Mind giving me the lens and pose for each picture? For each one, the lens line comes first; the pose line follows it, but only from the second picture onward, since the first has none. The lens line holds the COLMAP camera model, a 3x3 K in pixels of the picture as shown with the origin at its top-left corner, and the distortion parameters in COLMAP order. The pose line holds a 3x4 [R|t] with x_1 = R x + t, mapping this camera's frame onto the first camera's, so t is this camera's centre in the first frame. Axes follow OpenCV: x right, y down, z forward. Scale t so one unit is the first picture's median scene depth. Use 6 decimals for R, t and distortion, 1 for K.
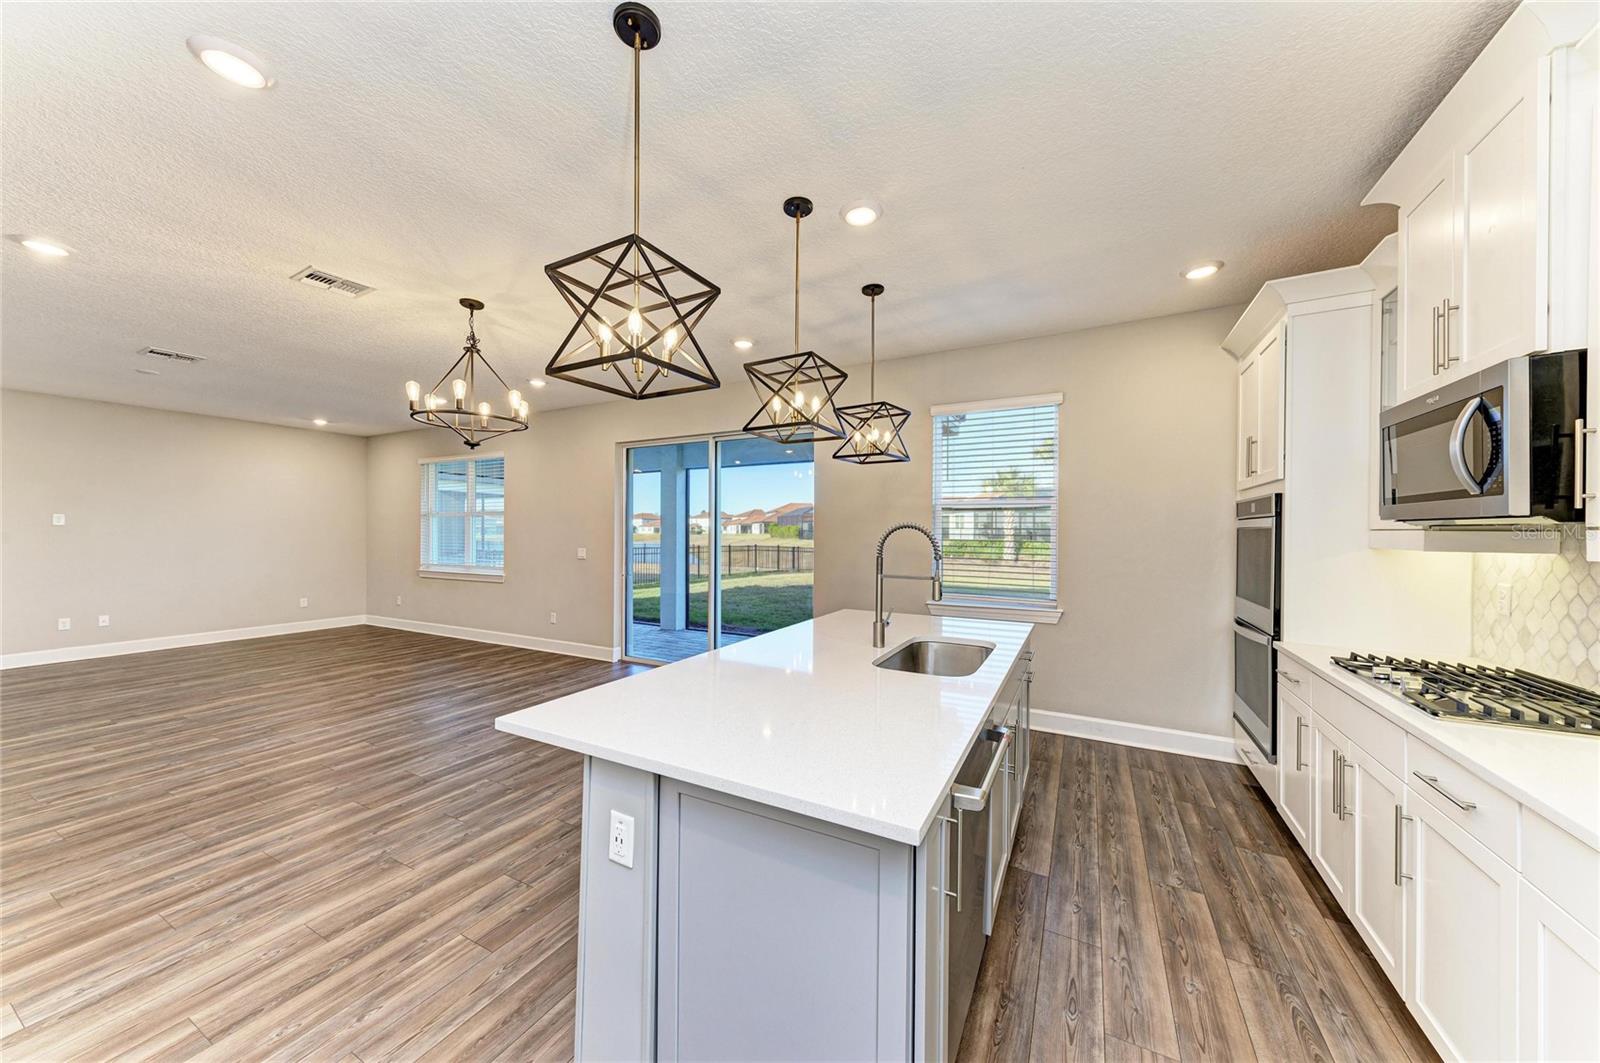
lens RADIAL K [[544.9, 0, 800.8], [0, 544.9, 534.4], [0, 0, 1]] dist [0.016943, -0.002887]
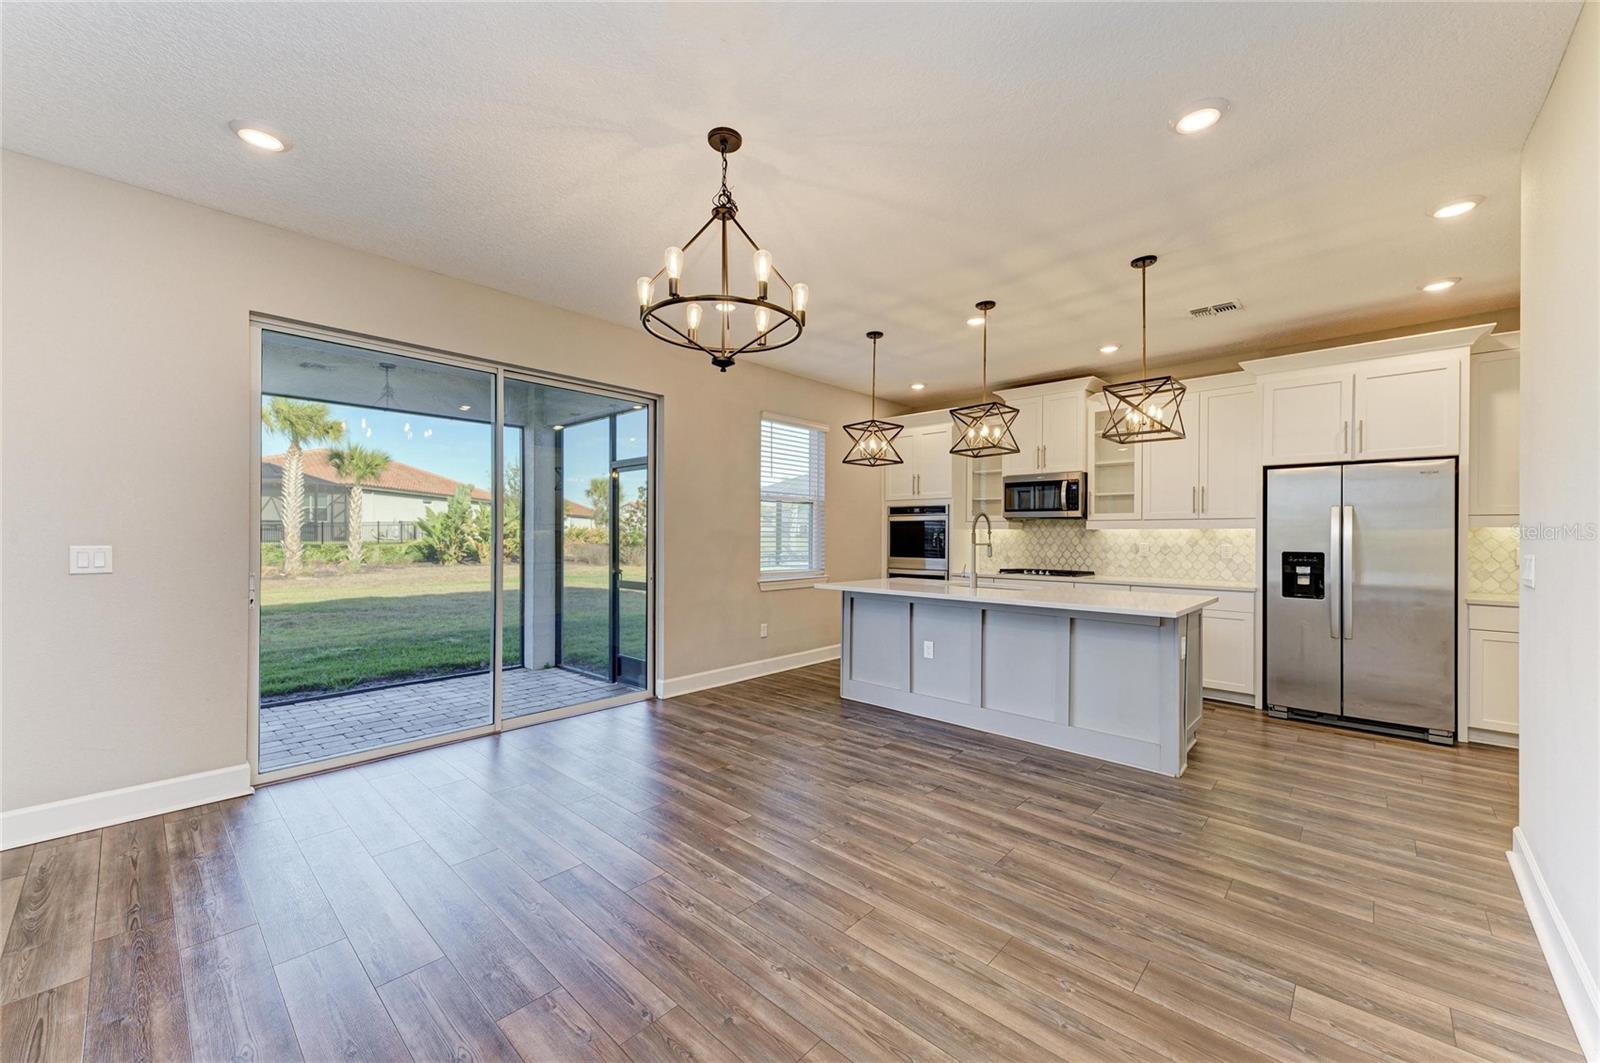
lens RADIAL K [[614.4, 0, 800.5], [0, 614.4, 535.8], [0, 0, 1]] dist [0.017200, -0.000288]
pose [[0.257078, -0.004127, 0.966382, -1.261624], [-0.000134, 0.999991, 0.004306, 0.030509], [-0.966391, -0.001236, 0.257075, 0.734785]]
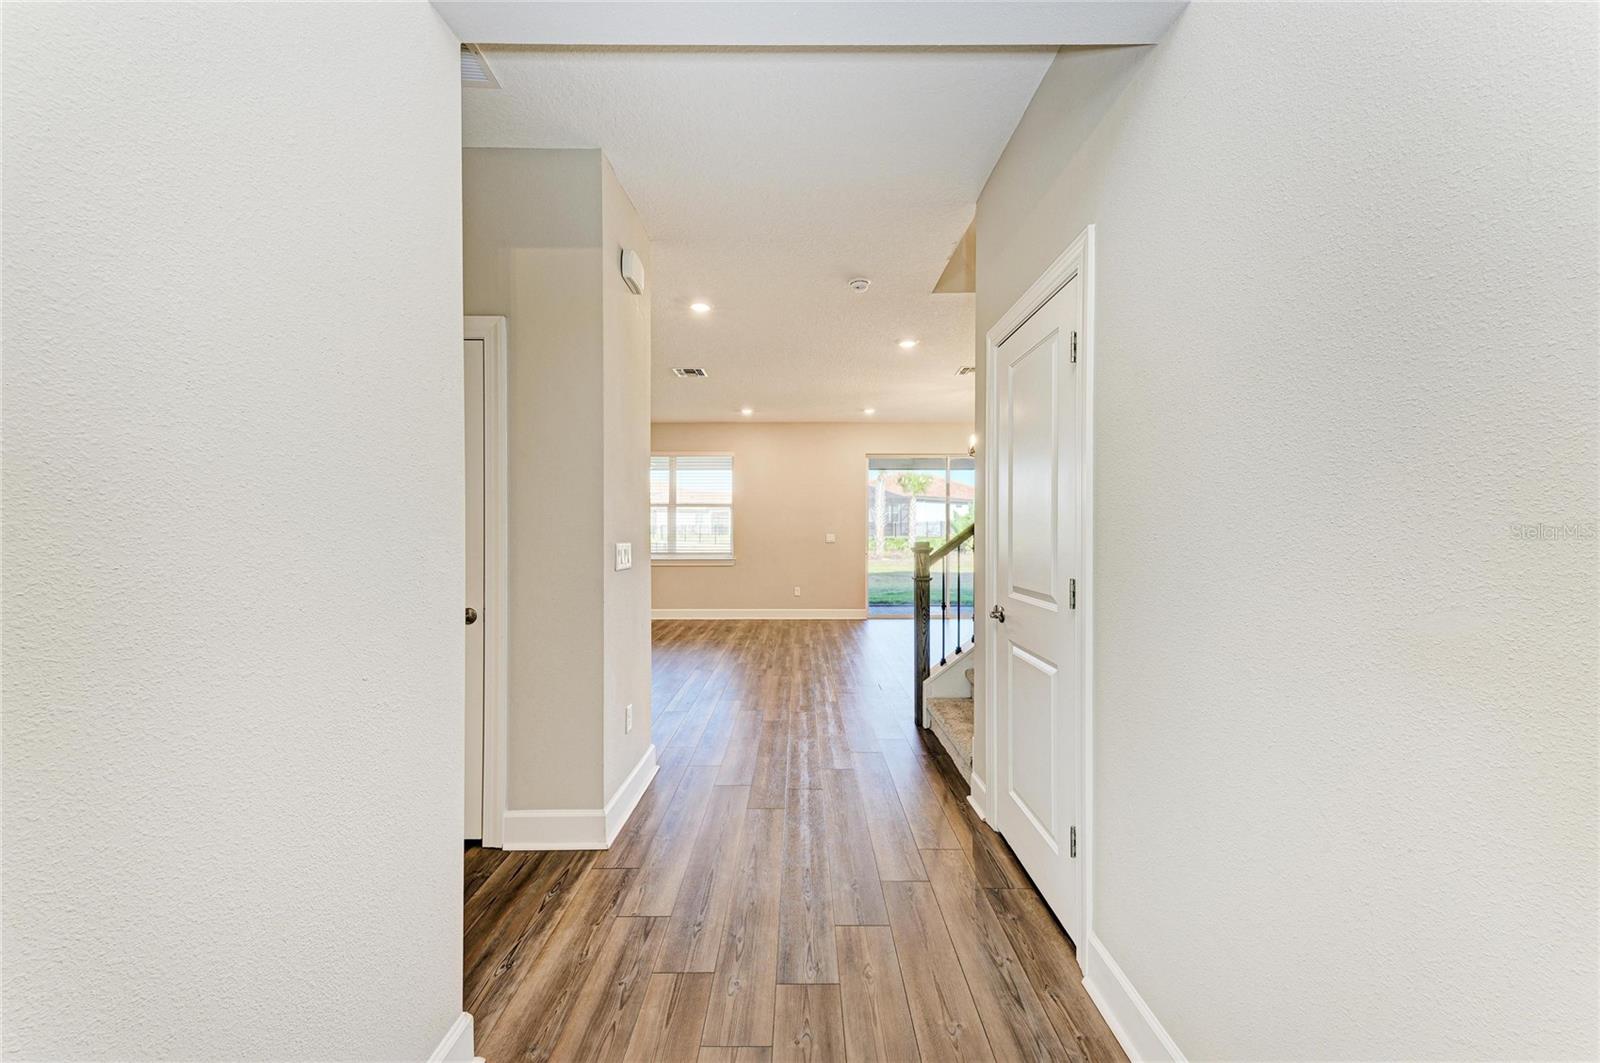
lens RADIAL K [[581.6, 0, 800.0], [0, 581.6, 531.5], [0, 0, 1]] dist [0.022019, -0.004913]
pose [[0.883738, -0.007304, 0.467925, -1.989510], [0.008051, 0.999968, 0.000404, 0.034032], [-0.467912, 0.003410, 0.883768, -0.305814]]
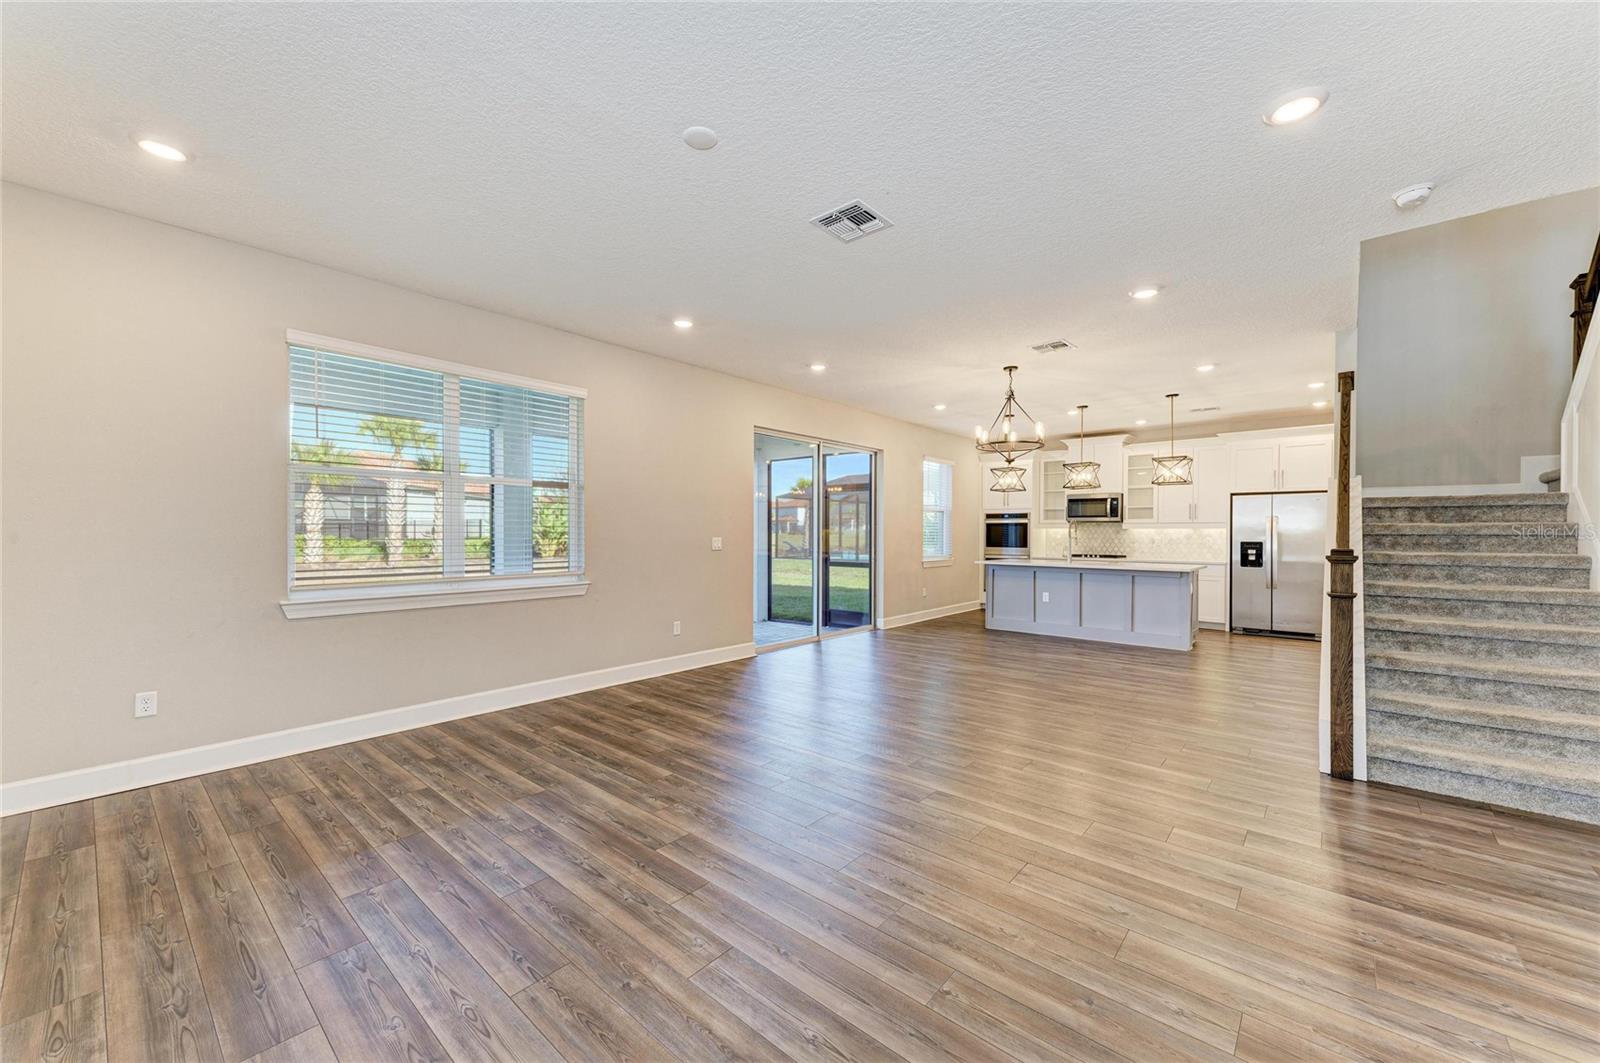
lens RADIAL K [[614.4, 0, 800.5], [0, 614.4, 535.8], [0, 0, 1]] dist [0.017200, -0.000288]
pose [[0.223220, -0.008494, 0.974731, -2.381534], [0.000584, 0.999963, 0.008580, 0.026288], [-0.974768, -0.001346, 0.223217, 1.184565]]
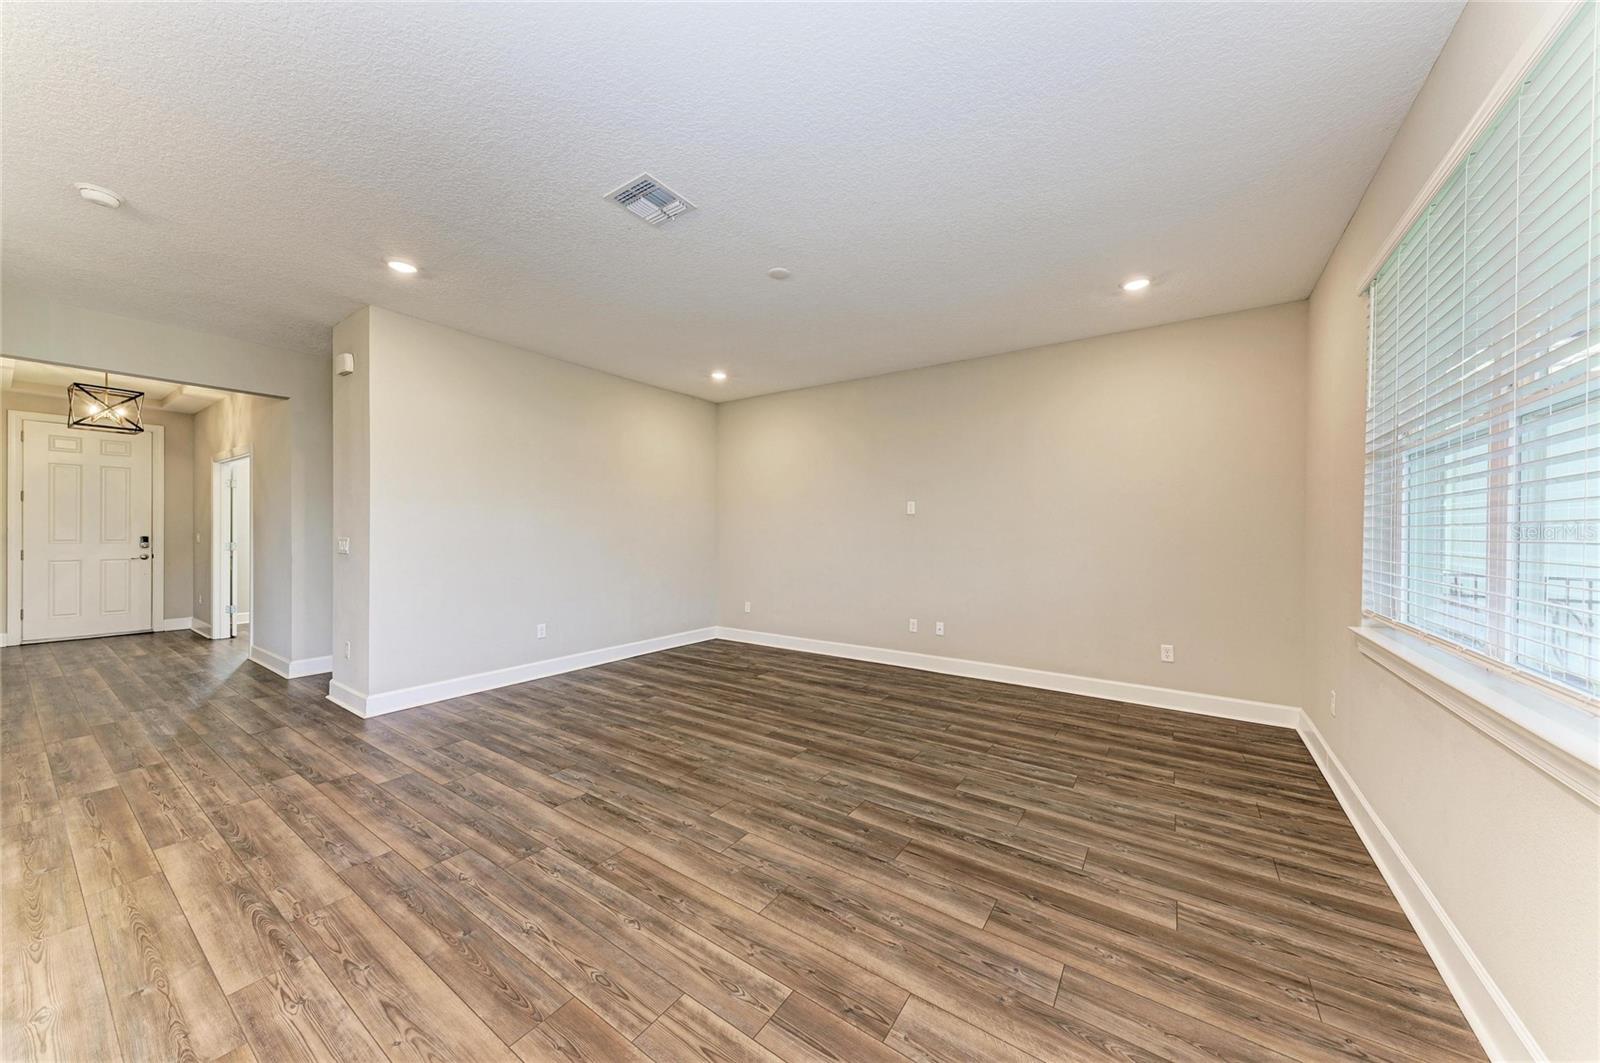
lens RADIAL K [[544.9, 0, 800.8], [0, 544.9, 534.4], [0, 0, 1]] dist [0.016943, -0.002887]
pose [[-0.114382, -0.001614, -0.993435, -0.760907], [-0.010044, 0.999949, -0.000468, 0.030583], [0.993386, 0.009924, -0.114393, 1.608067]]
